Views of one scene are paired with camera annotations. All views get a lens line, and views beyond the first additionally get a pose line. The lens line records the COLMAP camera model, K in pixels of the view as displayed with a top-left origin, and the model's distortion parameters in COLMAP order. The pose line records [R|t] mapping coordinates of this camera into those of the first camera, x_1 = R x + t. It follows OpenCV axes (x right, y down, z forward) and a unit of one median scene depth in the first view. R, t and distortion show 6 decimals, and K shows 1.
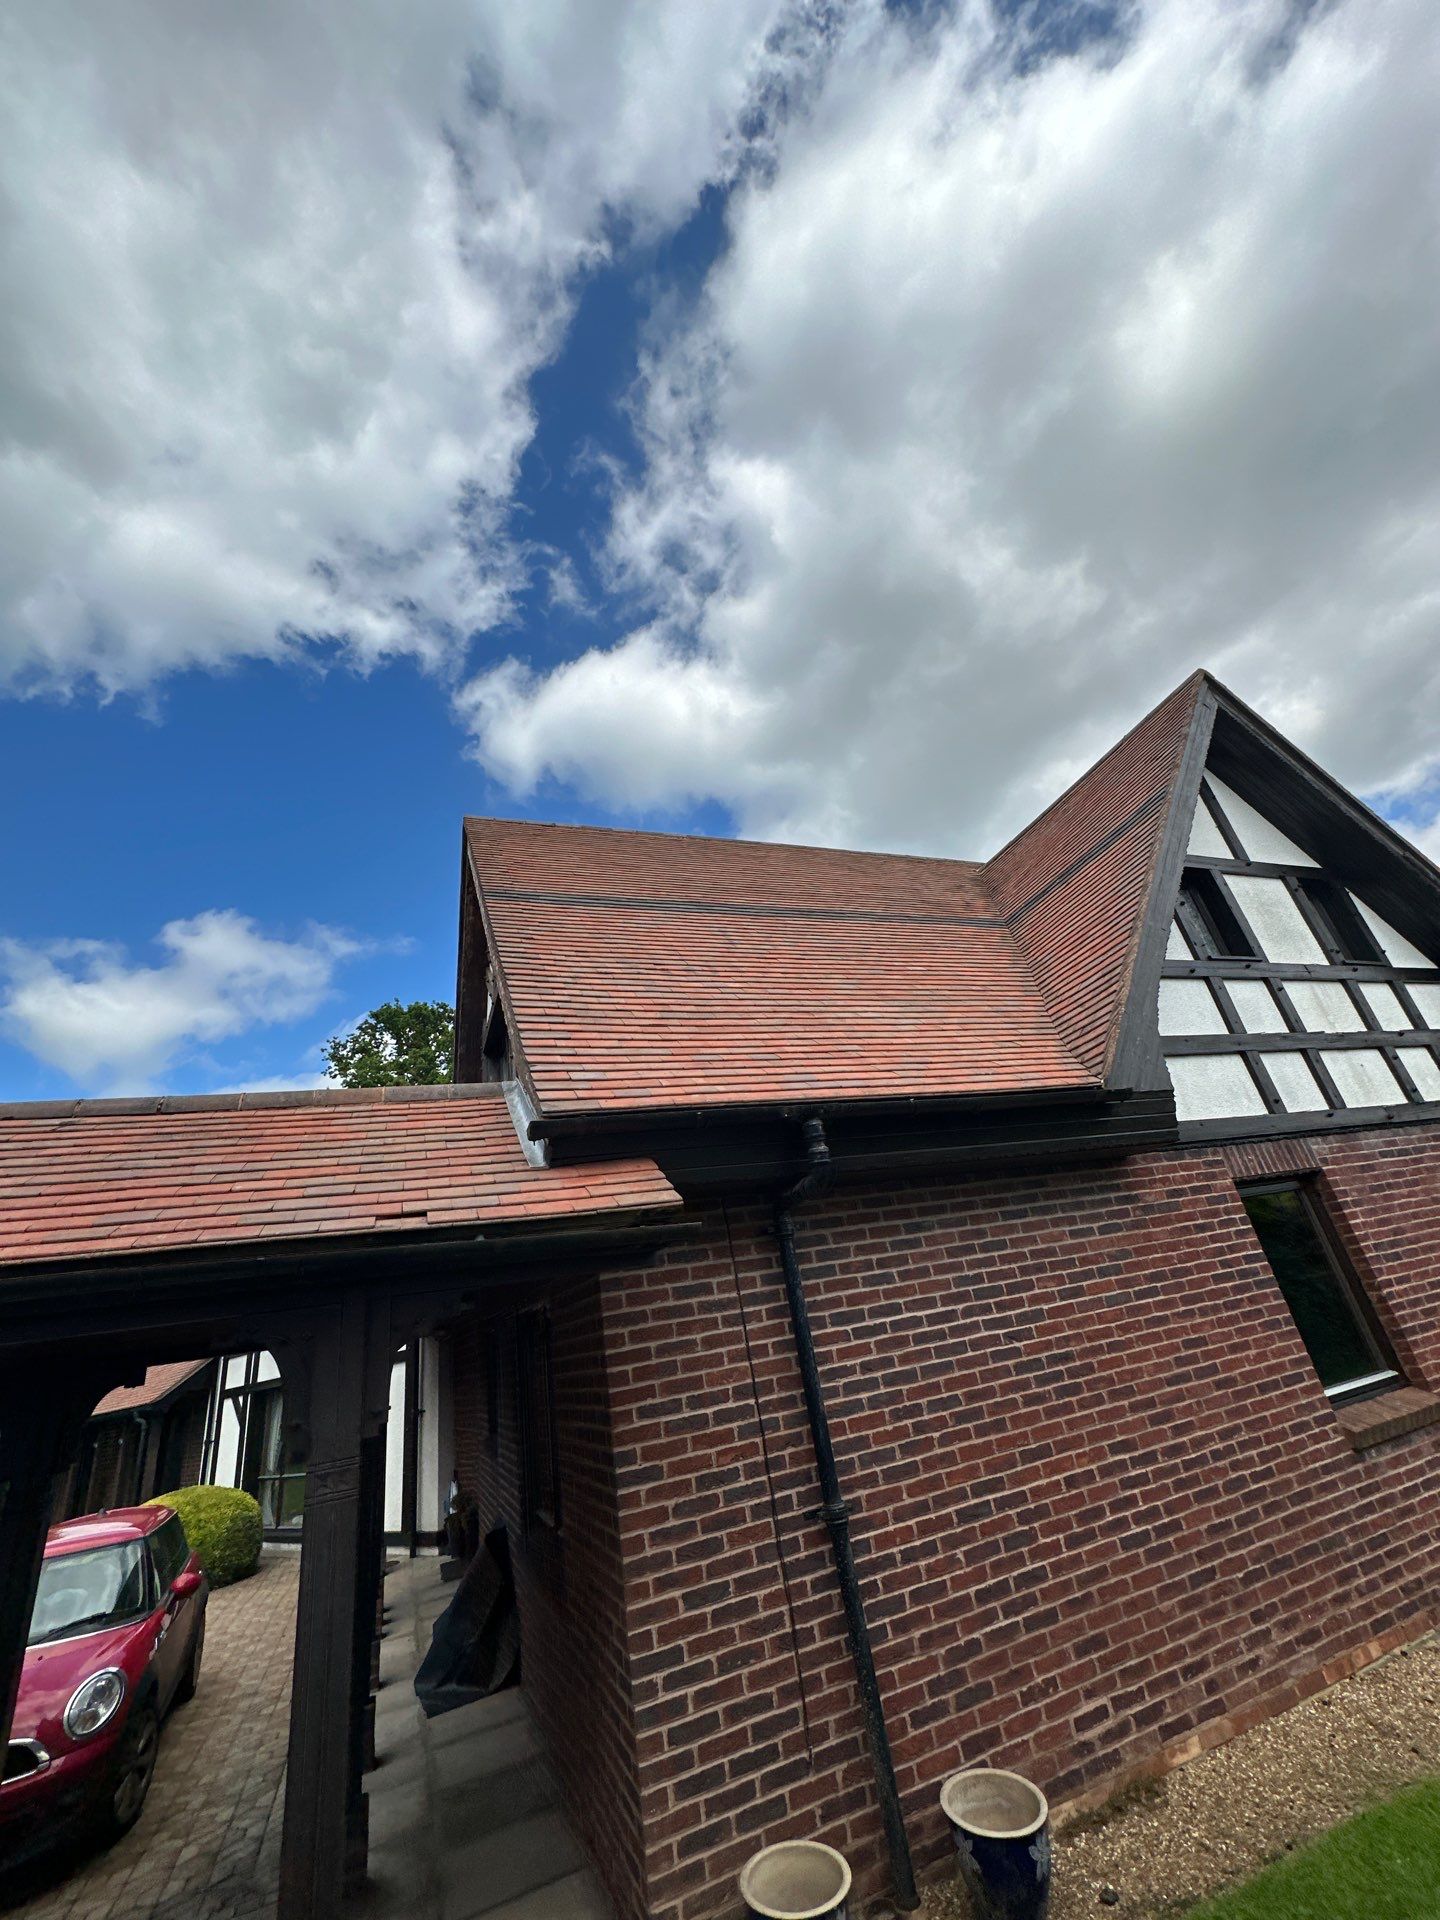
lens RADIAL K [[757.9, 0, 720.0], [0, 757.9, 960.0], [0, 0, 1]] dist [-0.001665, 0.000039]
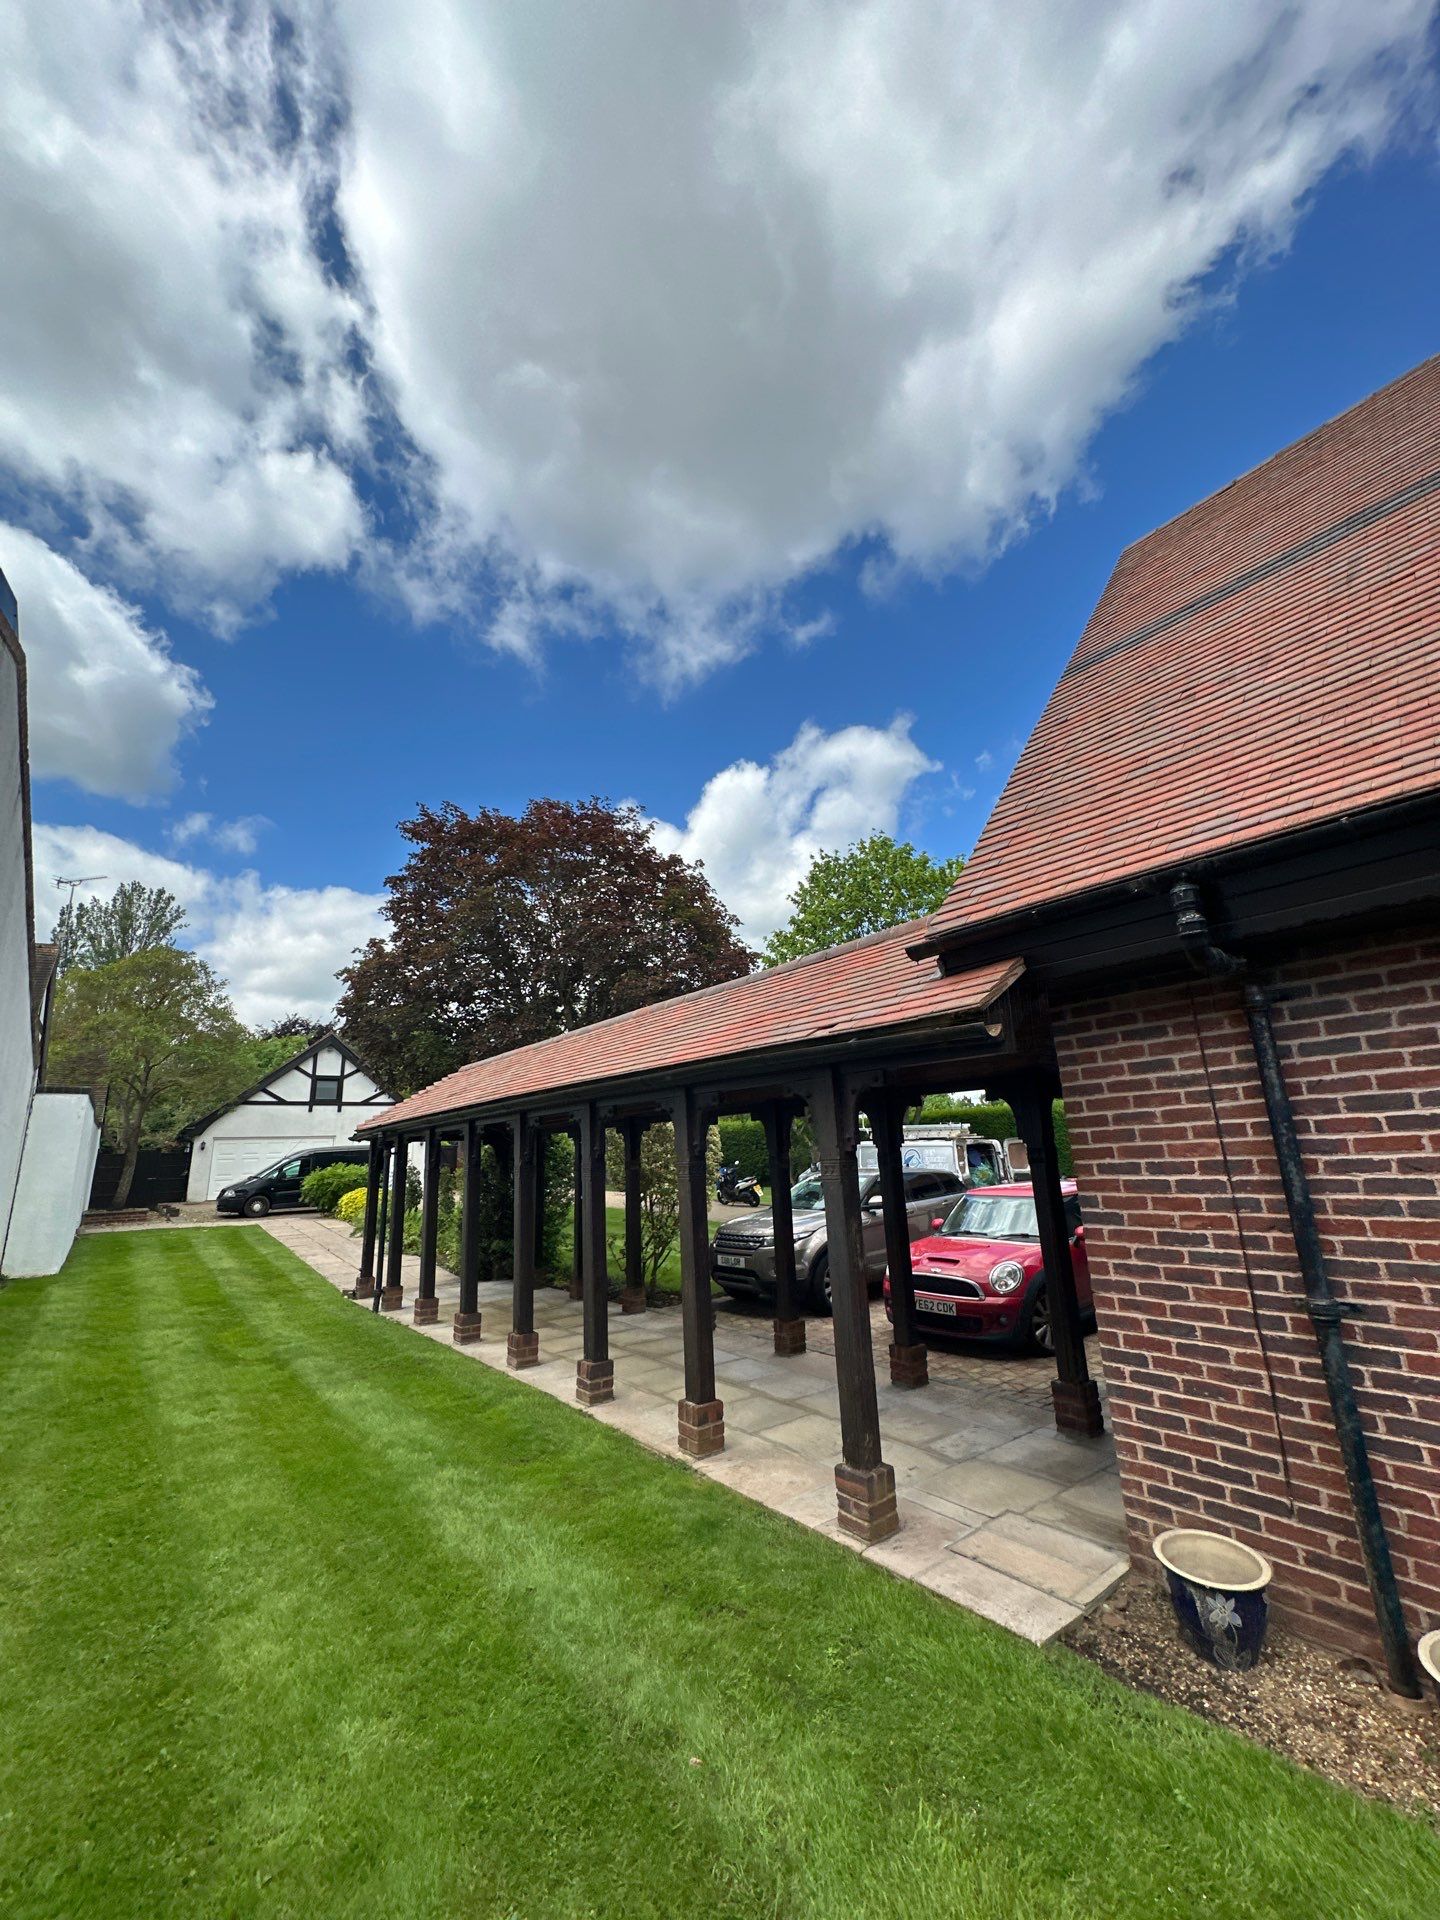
lens RADIAL K [[757.9, 0, 720.0], [0, 757.9, 960.0], [0, 0, 1]] dist [-0.001665, 0.000039]
pose [[0.304044, -0.098959, -0.947504, 0.751826], [0.415795, 0.908642, 0.038524, 0.044936], [0.857130, -0.405681, 0.317414, 0.277812]]
